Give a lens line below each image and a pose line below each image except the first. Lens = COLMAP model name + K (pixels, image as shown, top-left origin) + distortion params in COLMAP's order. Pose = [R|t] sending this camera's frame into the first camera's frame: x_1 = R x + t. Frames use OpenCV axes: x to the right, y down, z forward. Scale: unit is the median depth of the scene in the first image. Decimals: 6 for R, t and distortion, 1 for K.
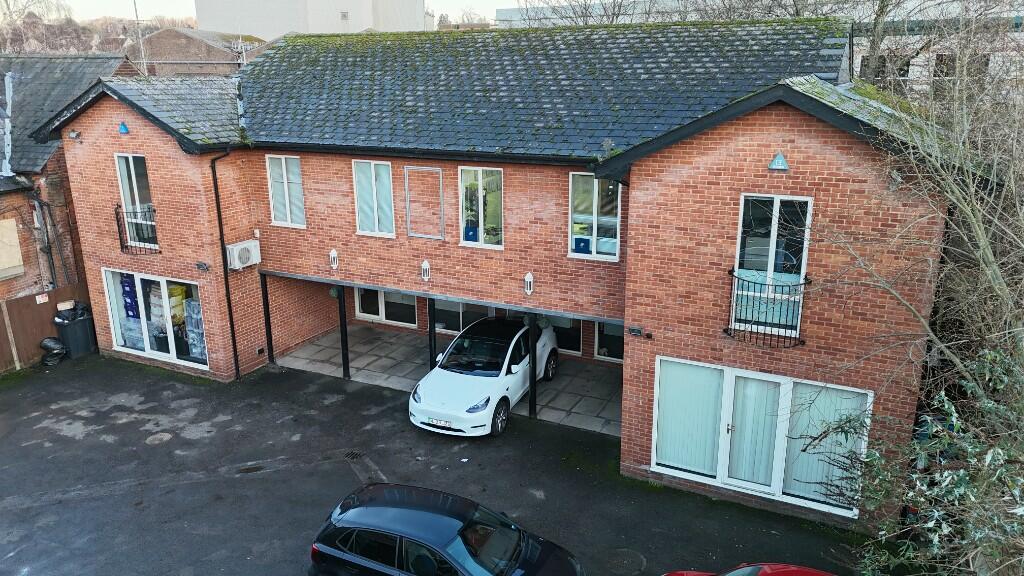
lens RADIAL K [[746.5, 0, 512.0], [0, 746.5, 288.0], [0, 0, 1]] dist [0.100668, -0.113843]
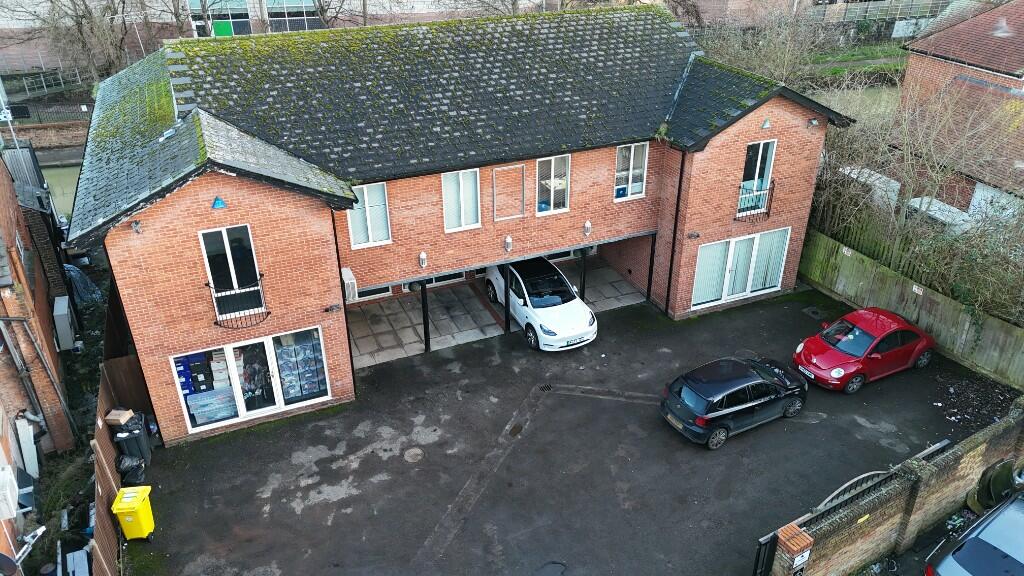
lens RADIAL K [[746.5, 0, 512.0], [0, 746.5, 288.0], [0, 0, 1]] dist [0.100668, -0.113843]
pose [[0.650885, -0.365352, 0.665483, -1.017589], [0.216488, 0.929512, 0.298565, -0.341629], [-0.727655, -0.050262, 0.684099, 0.118193]]
